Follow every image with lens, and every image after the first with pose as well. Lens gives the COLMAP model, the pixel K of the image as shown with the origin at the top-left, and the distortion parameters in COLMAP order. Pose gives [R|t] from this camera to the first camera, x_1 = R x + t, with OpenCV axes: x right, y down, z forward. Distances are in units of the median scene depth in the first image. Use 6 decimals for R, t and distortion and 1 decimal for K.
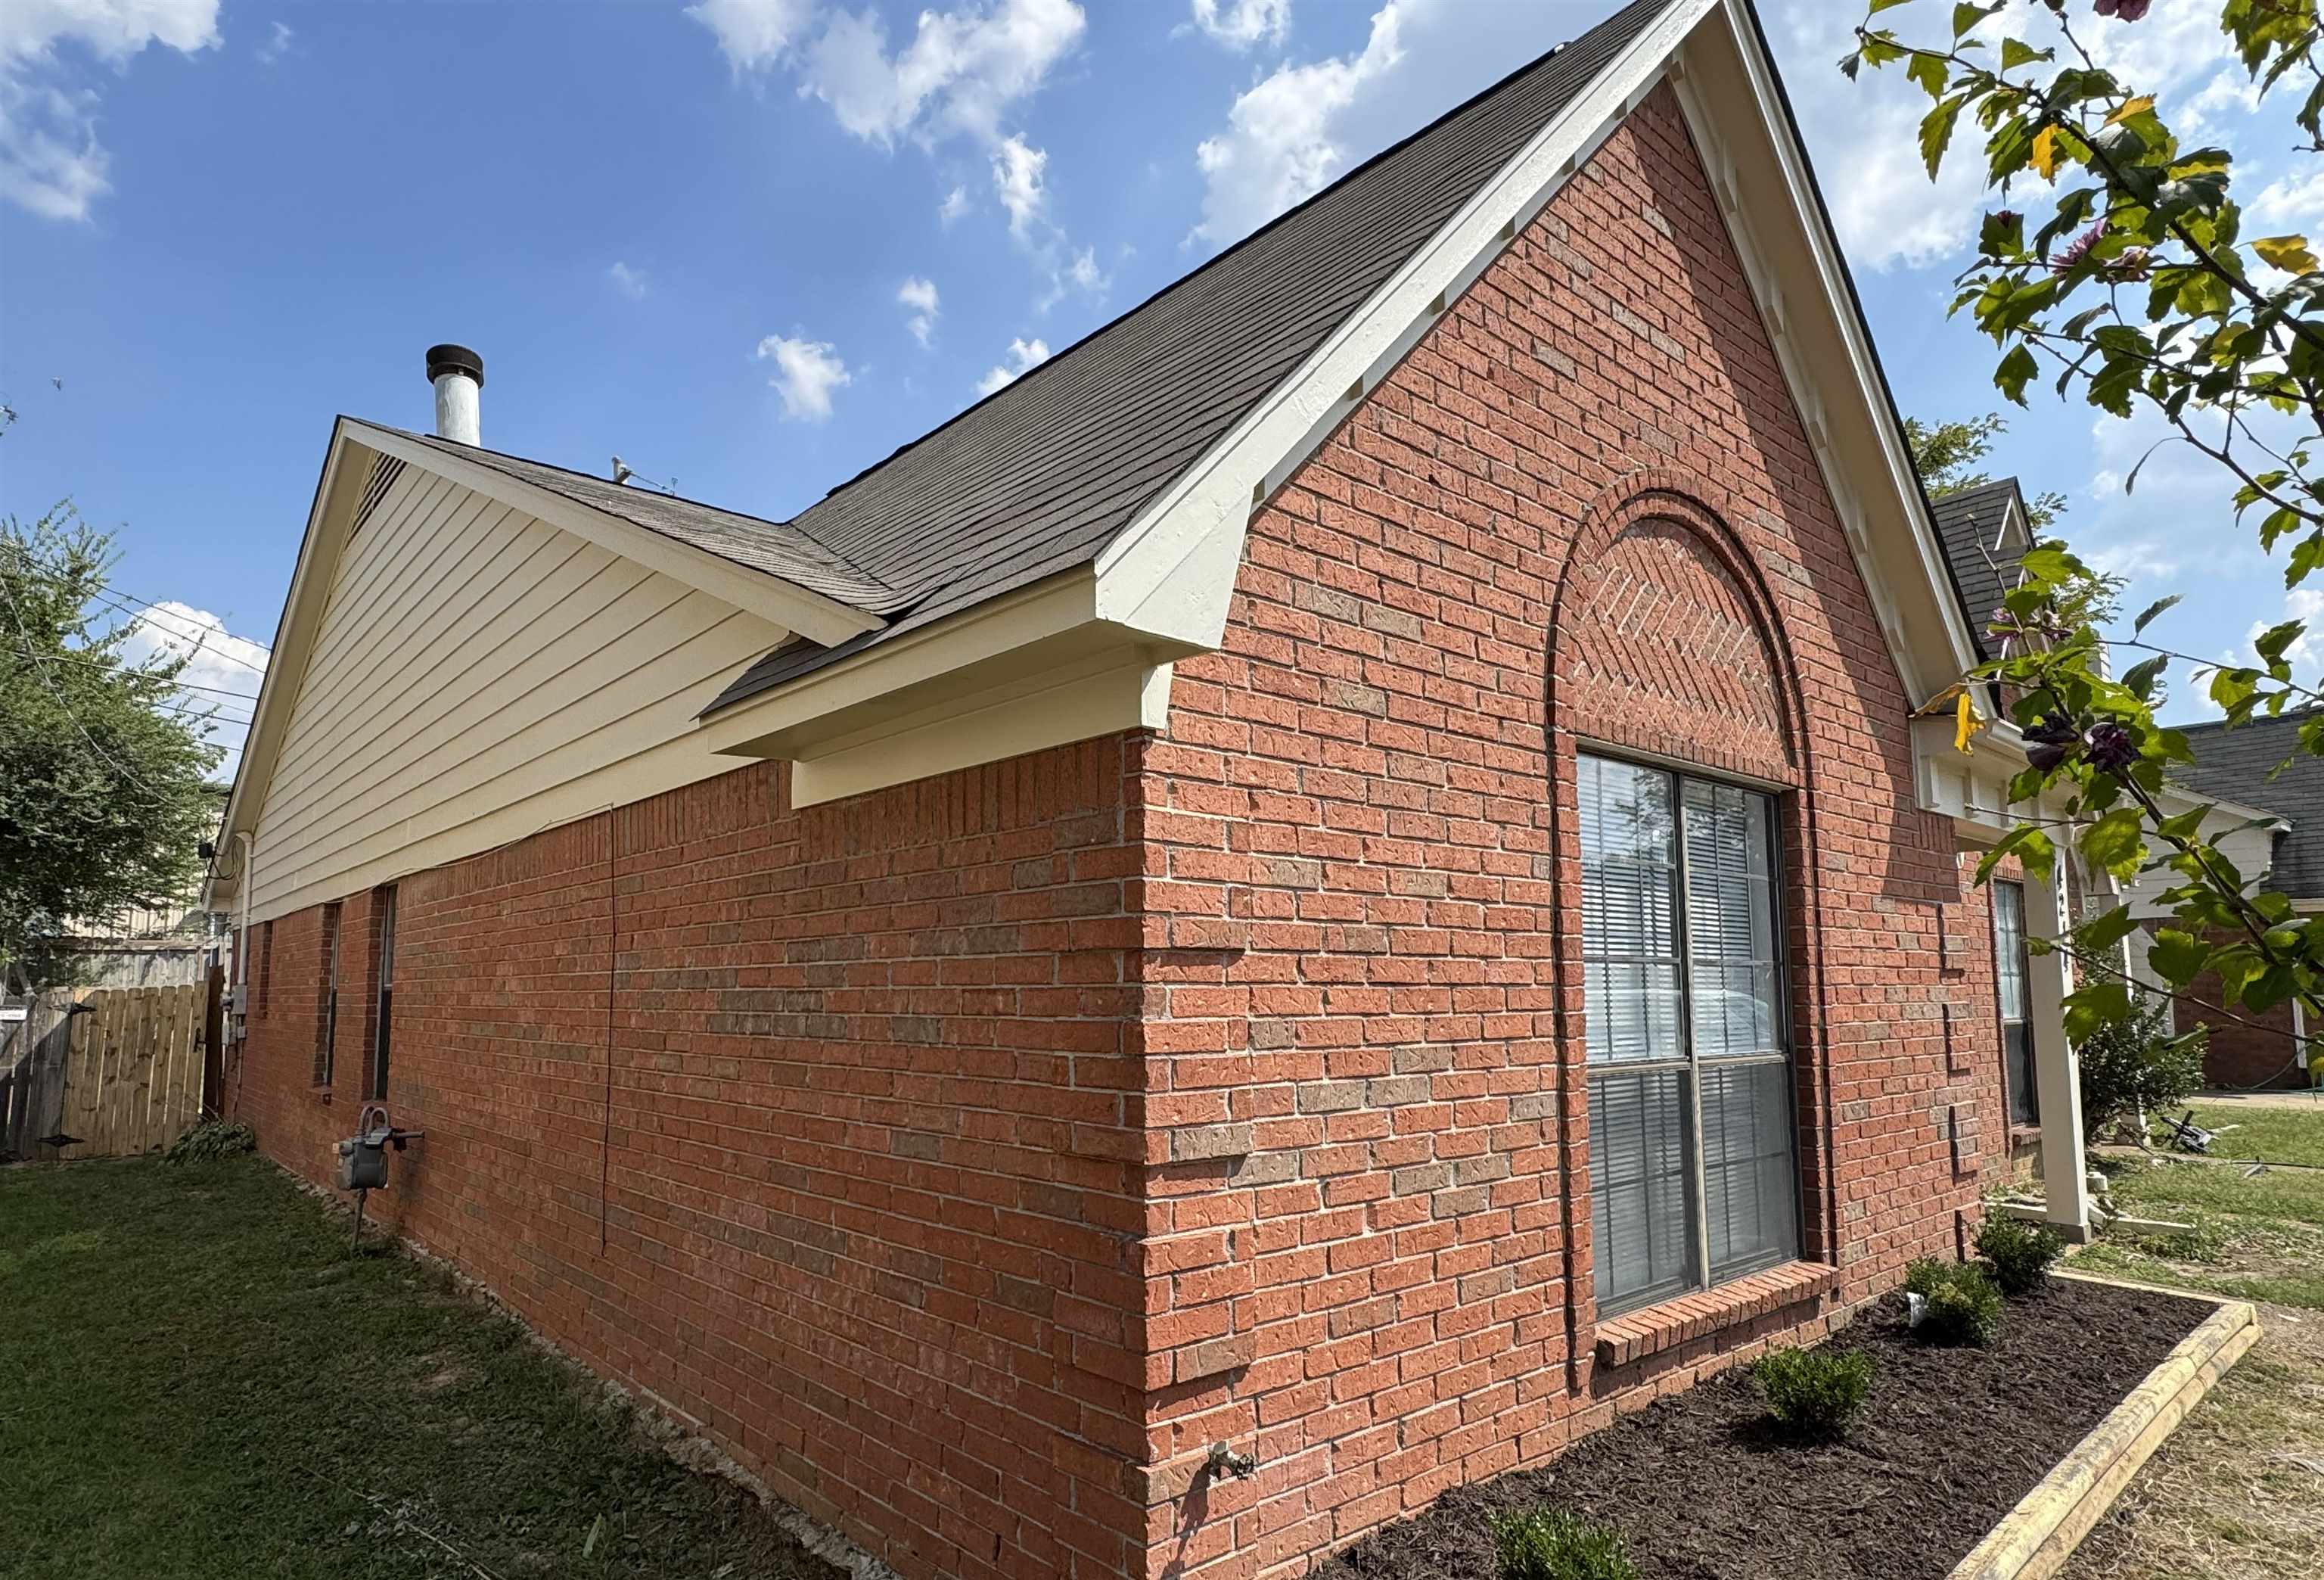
lens RADIAL K [[1297.7, 0, 1158.2], [0, 1297.7, 864.1], [0, 0, 1]] dist [-0.001815, -0.000308]
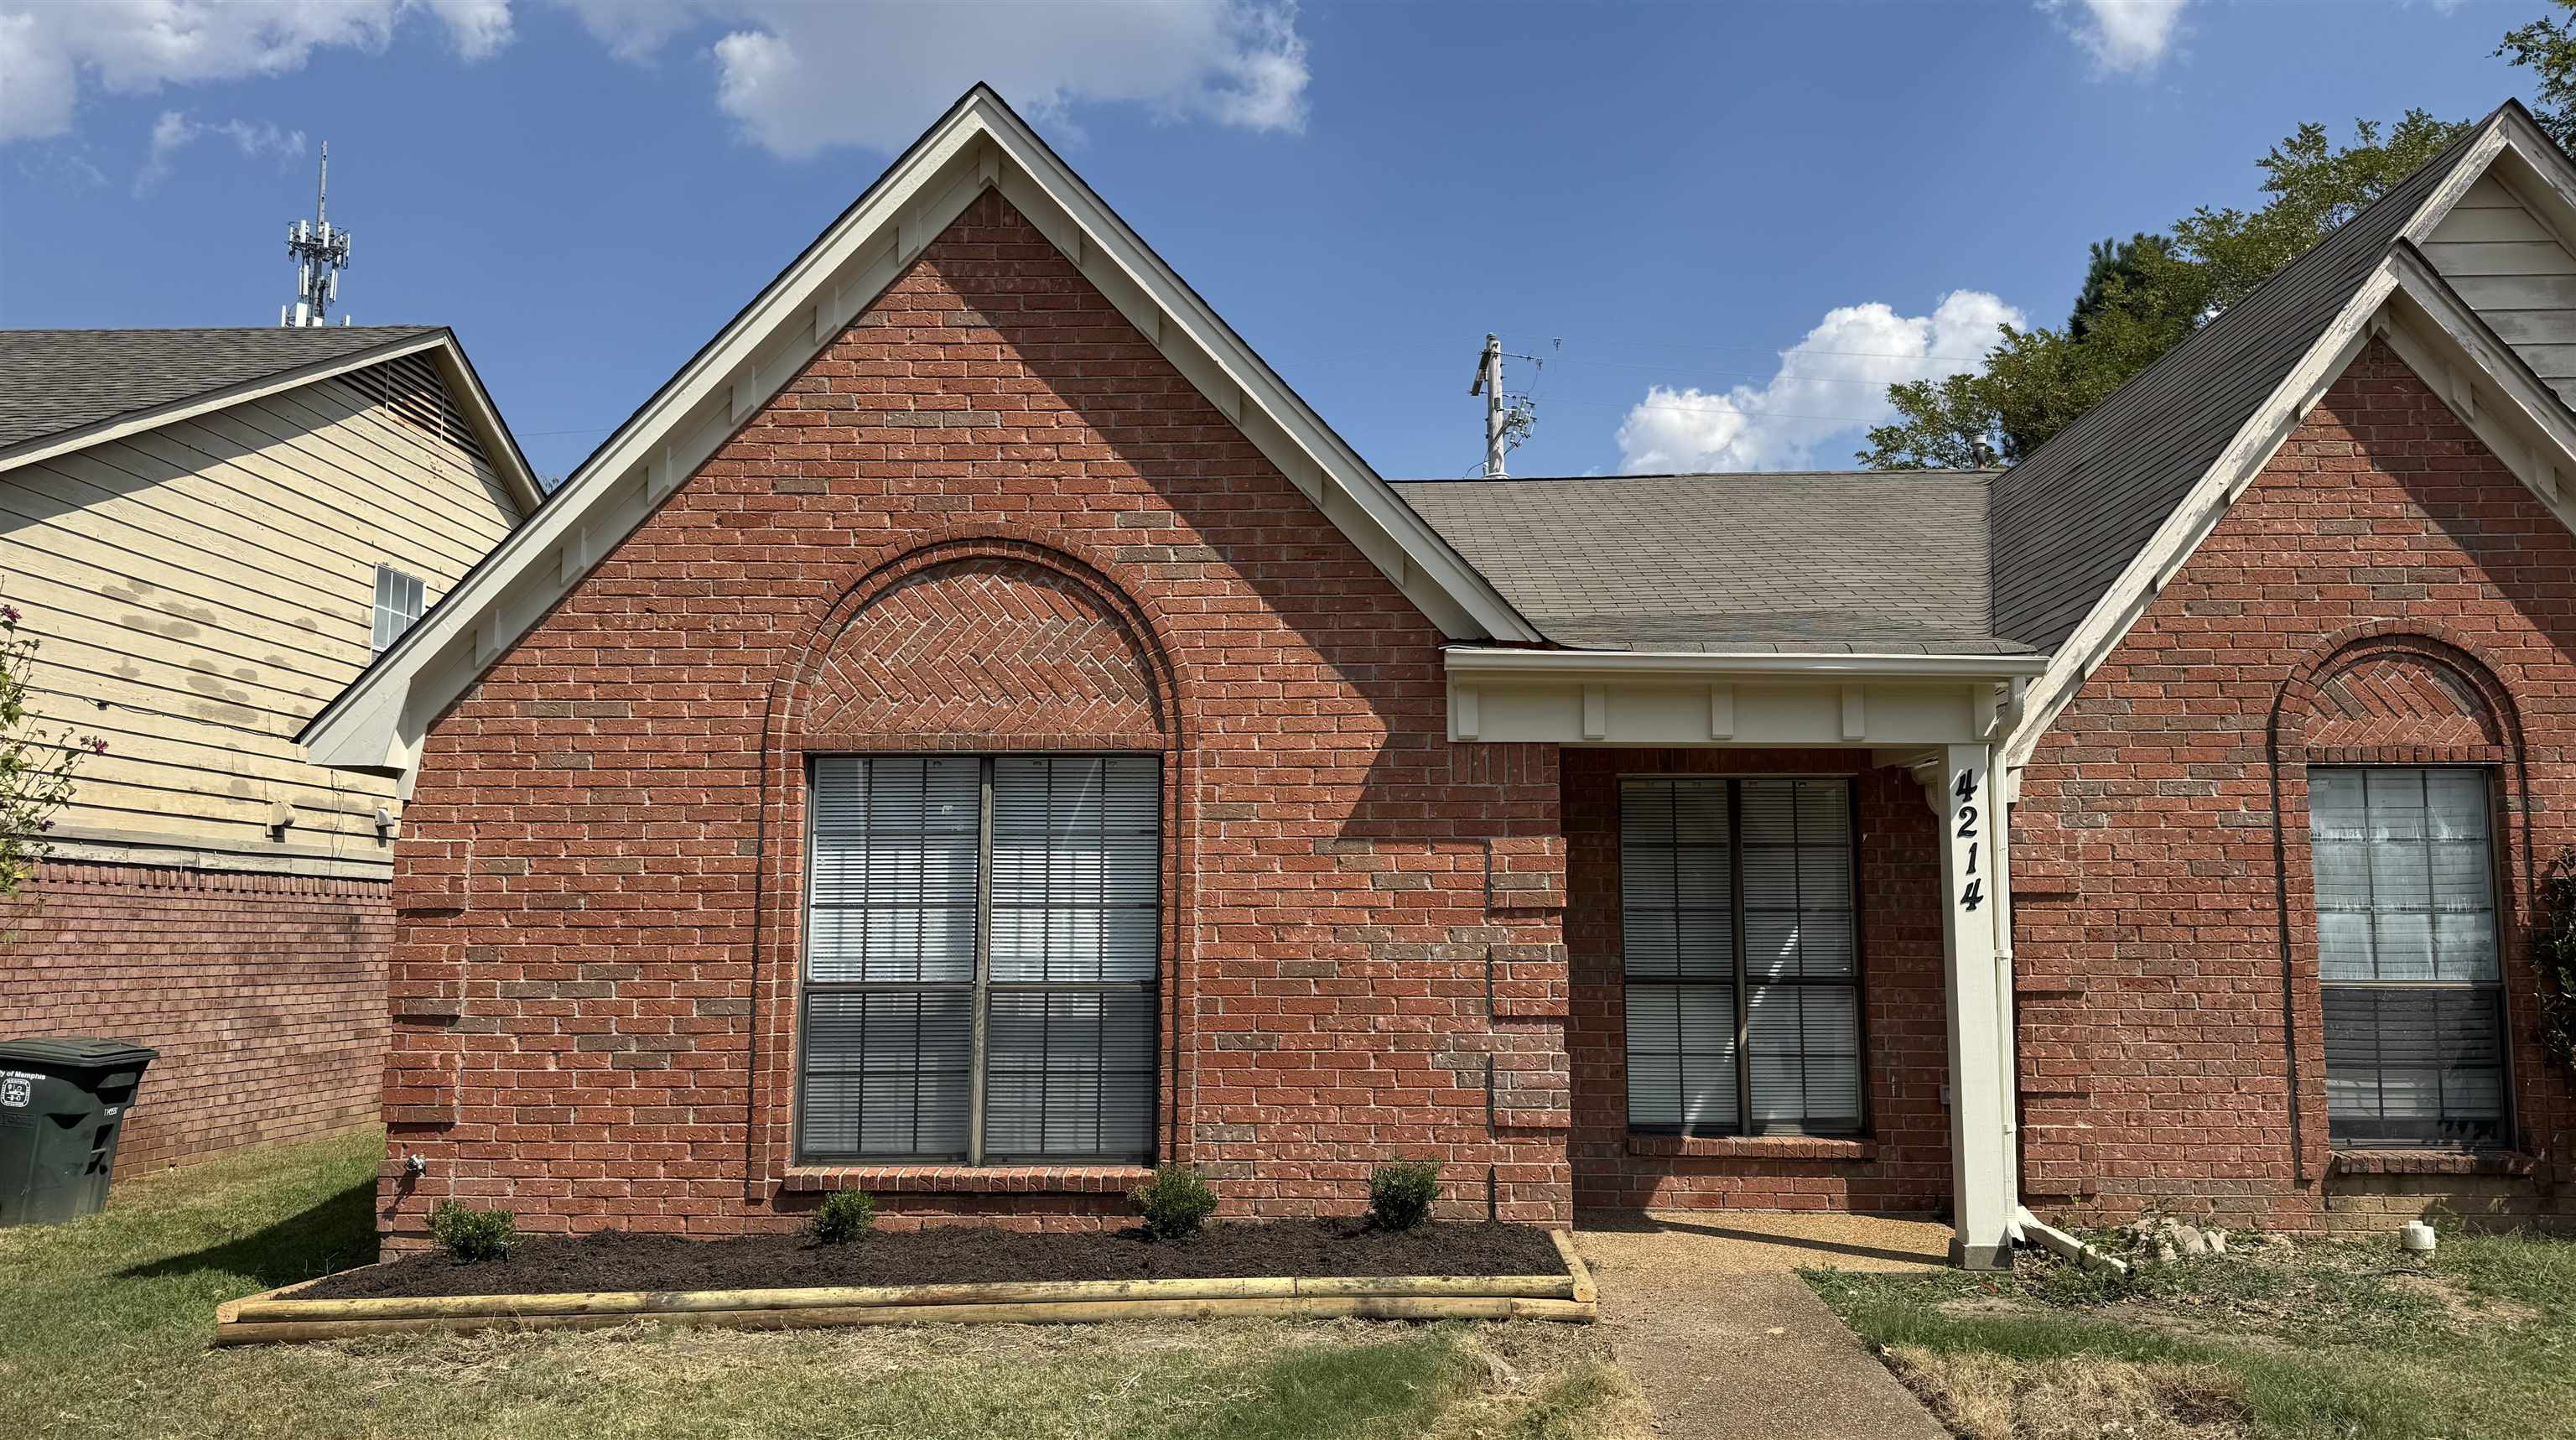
lens RADIAL K [[1819.7, 0, 1288.0], [0, 1819.7, 720.0], [0, 0, 1]] dist [0.160521, -0.381957]
pose [[0.732111, -0.074709, -0.677076, 1.904139], [0.062224, 0.997147, -0.042743, -0.012266], [0.678338, -0.010838, 0.734671, -0.113287]]
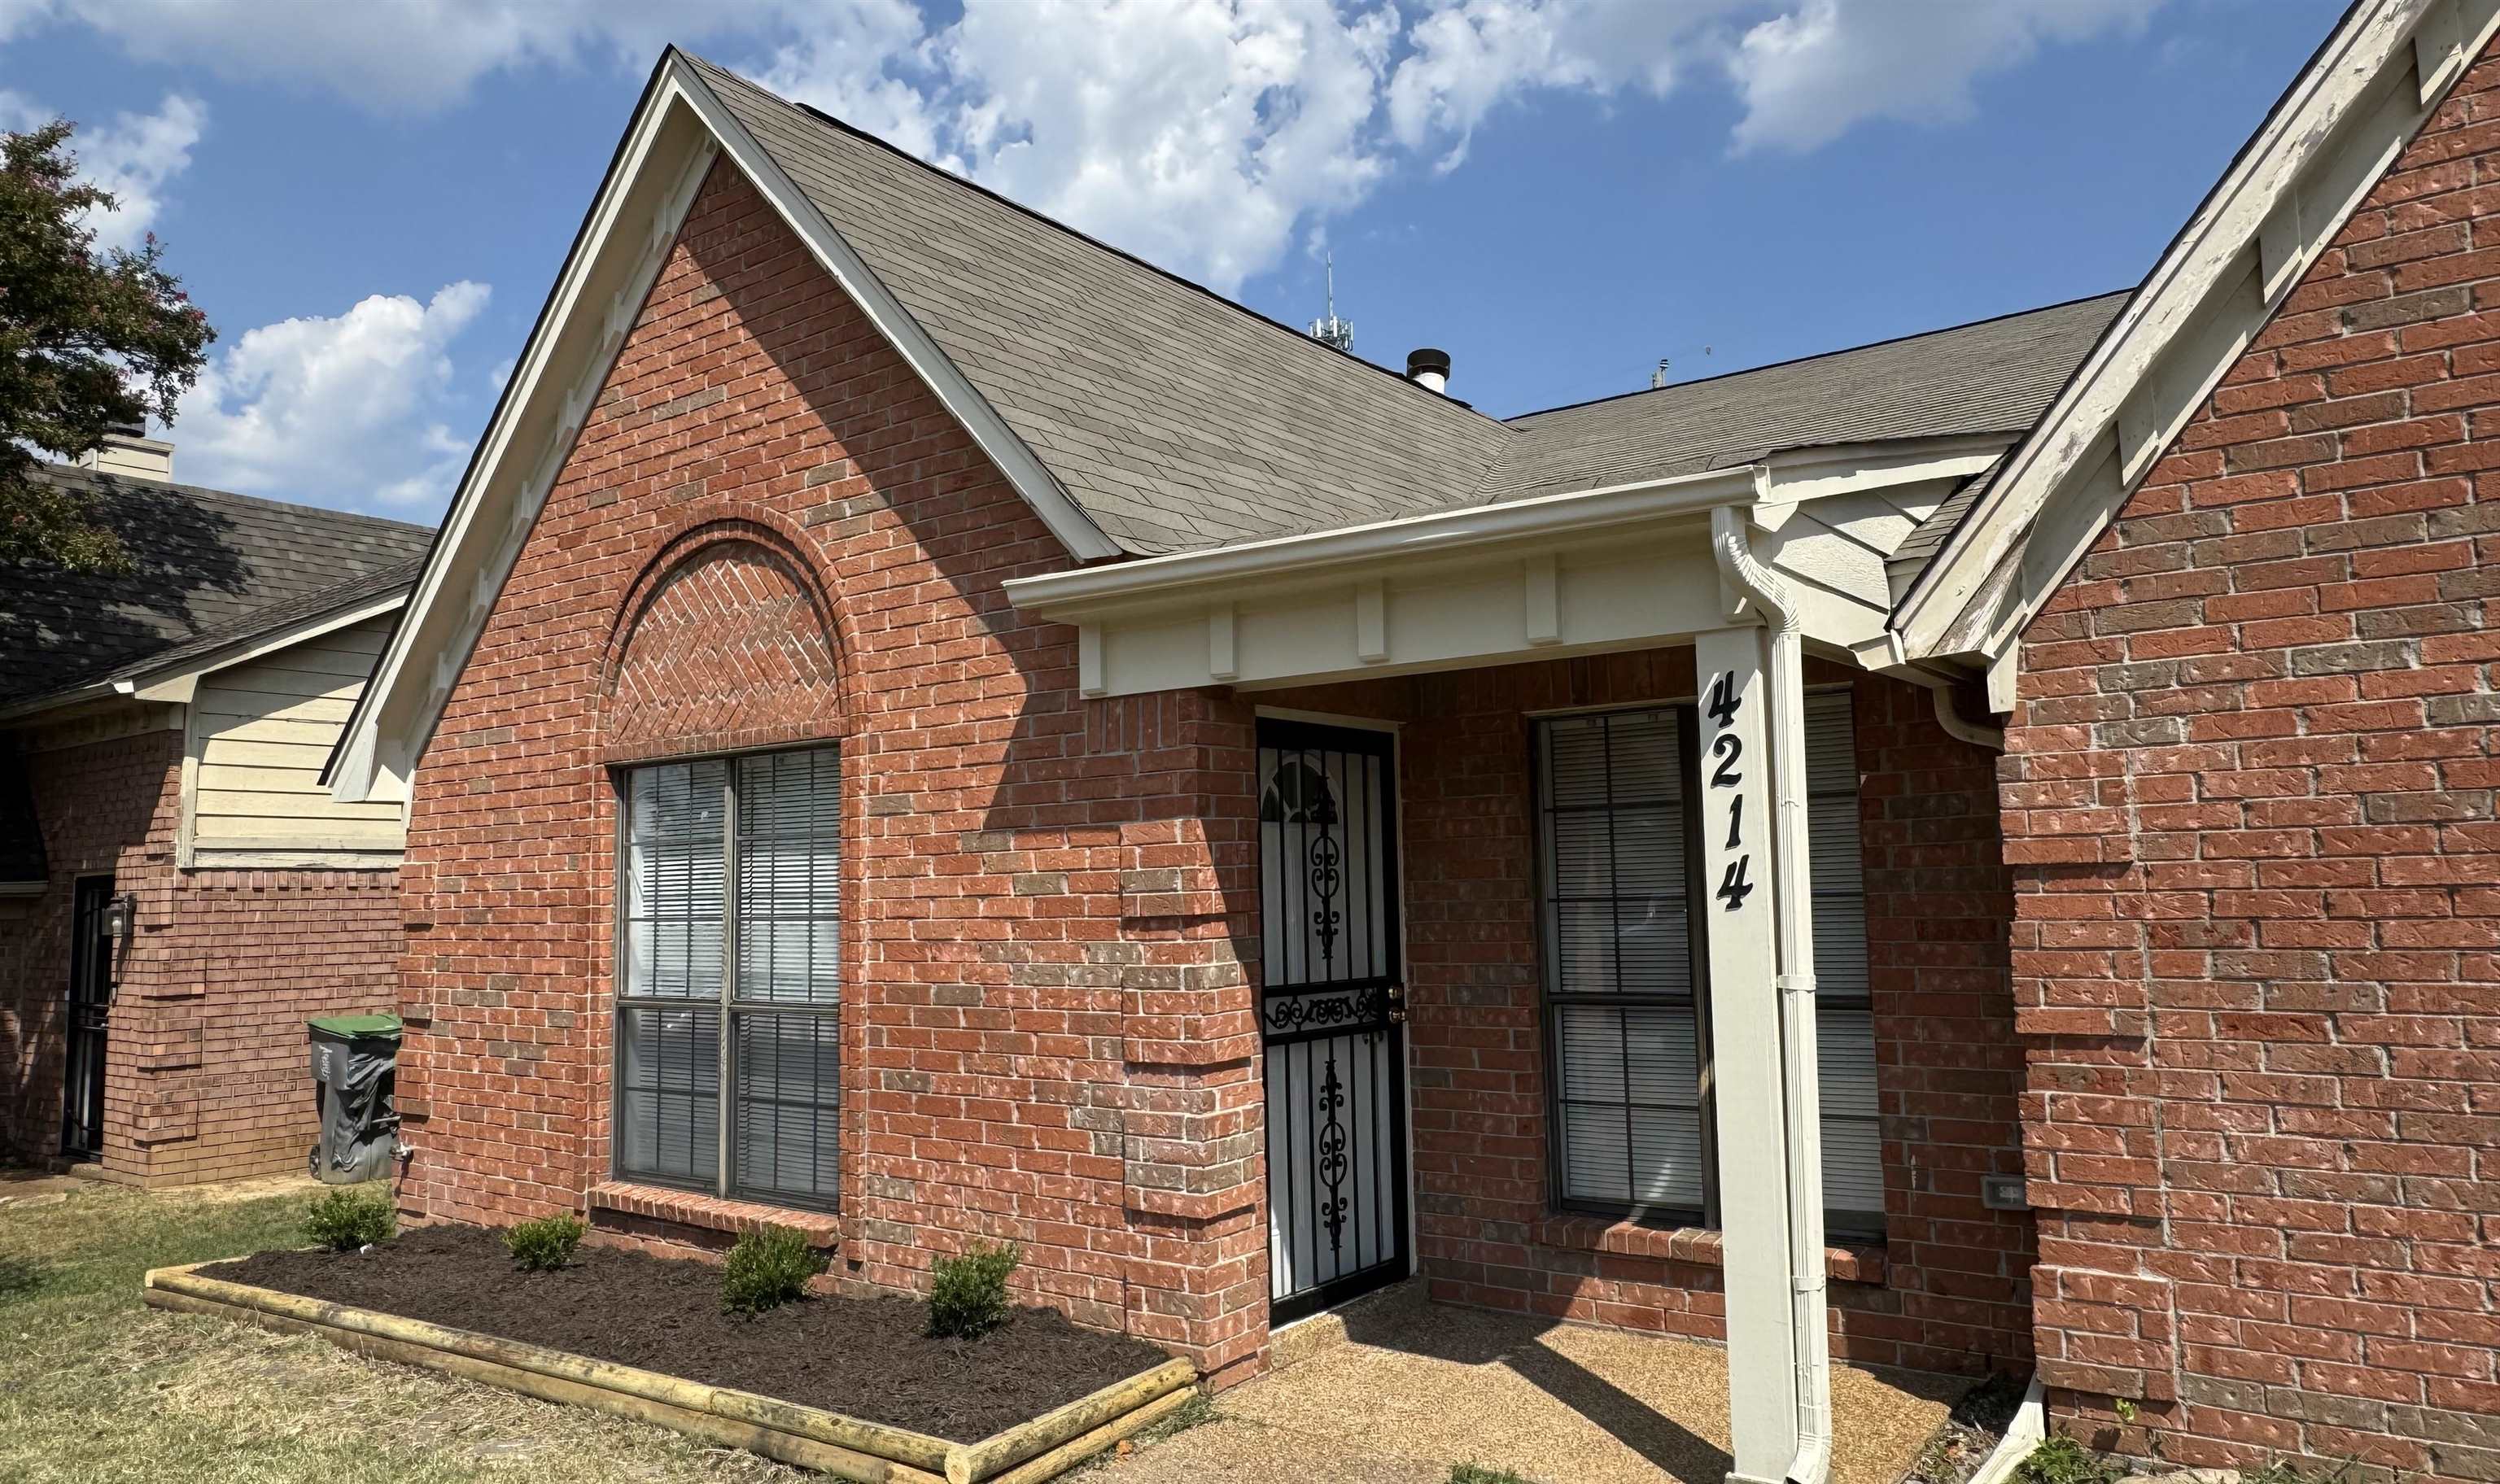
lens RADIAL K [[1661.4, 0, 1250.0], [0, 1661.4, 713.1], [0, 0, 1]] dist [-0.019083, 0.001280]
pose [[0.207835, -0.104830, -0.972530, 2.039606], [0.117282, 0.989739, -0.081621, 0.069916], [0.971107, -0.097096, 0.217997, 1.182954]]
